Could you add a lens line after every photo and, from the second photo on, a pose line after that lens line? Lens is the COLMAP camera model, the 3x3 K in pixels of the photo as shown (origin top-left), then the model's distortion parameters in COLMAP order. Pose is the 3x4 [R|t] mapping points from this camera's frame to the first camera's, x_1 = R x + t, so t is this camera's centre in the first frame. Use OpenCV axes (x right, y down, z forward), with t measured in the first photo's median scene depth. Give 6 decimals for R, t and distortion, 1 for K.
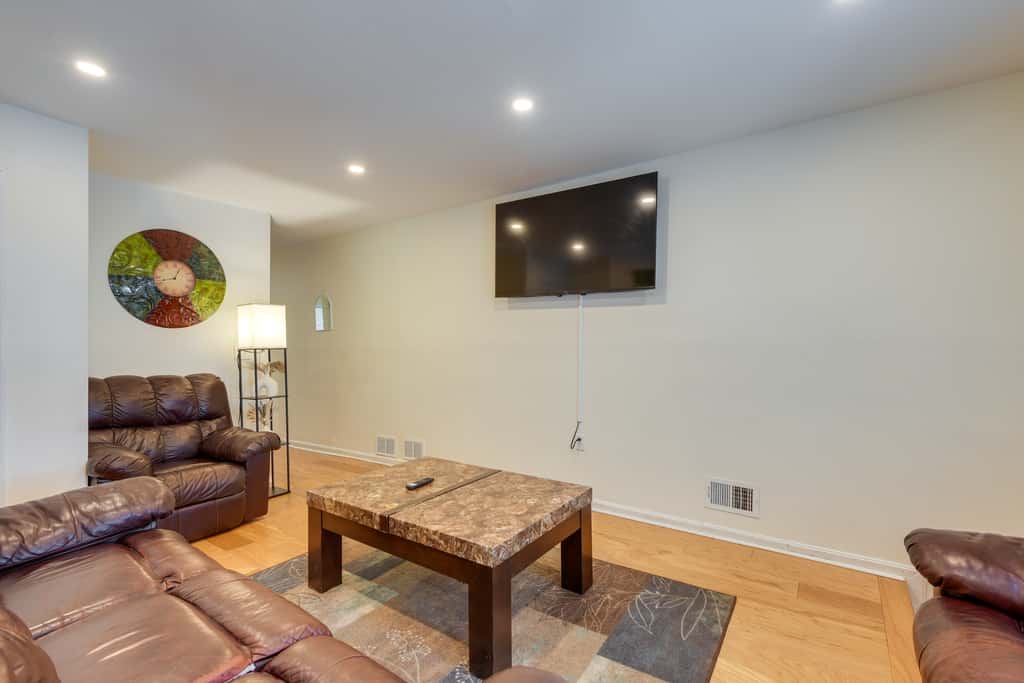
lens RADIAL K [[463.4, 0, 508.0], [0, 463.4, 346.5], [0, 0, 1]] dist [0.003005, 0.000030]
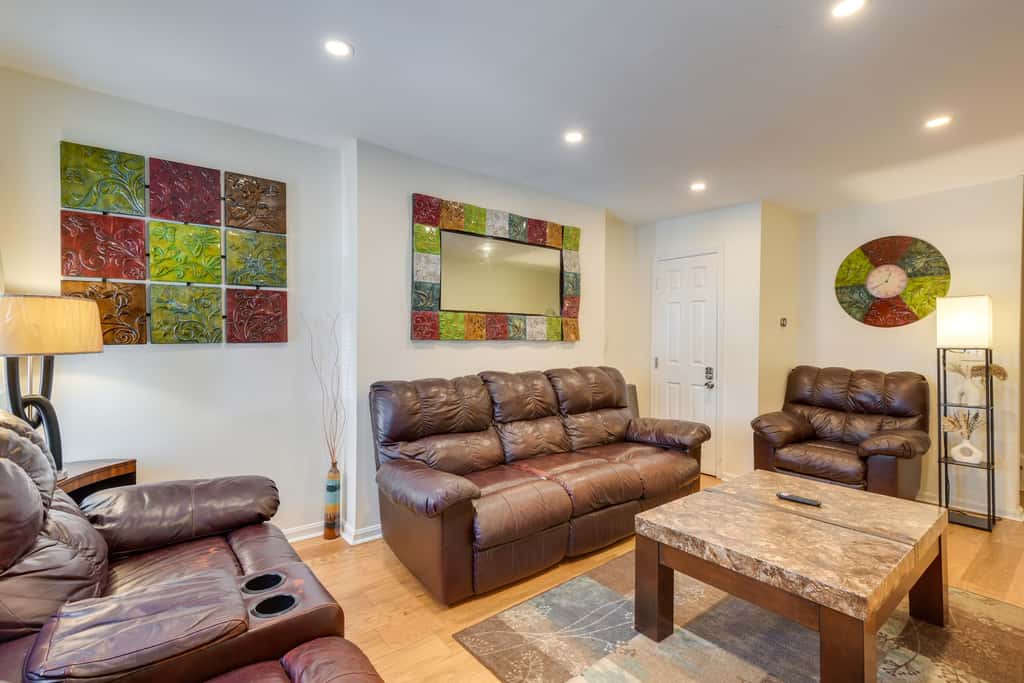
lens RADIAL K [[463.4, 0, 508.5], [0, 463.4, 338.4], [0, 0, 1]] dist [0.003005, 0.000030]
pose [[-0.303624, 0.002650, -0.952788, 0.611814], [-0.001718, 0.999993, 0.003329, -0.017270], [0.952790, 0.002647, -0.303617, 0.523279]]
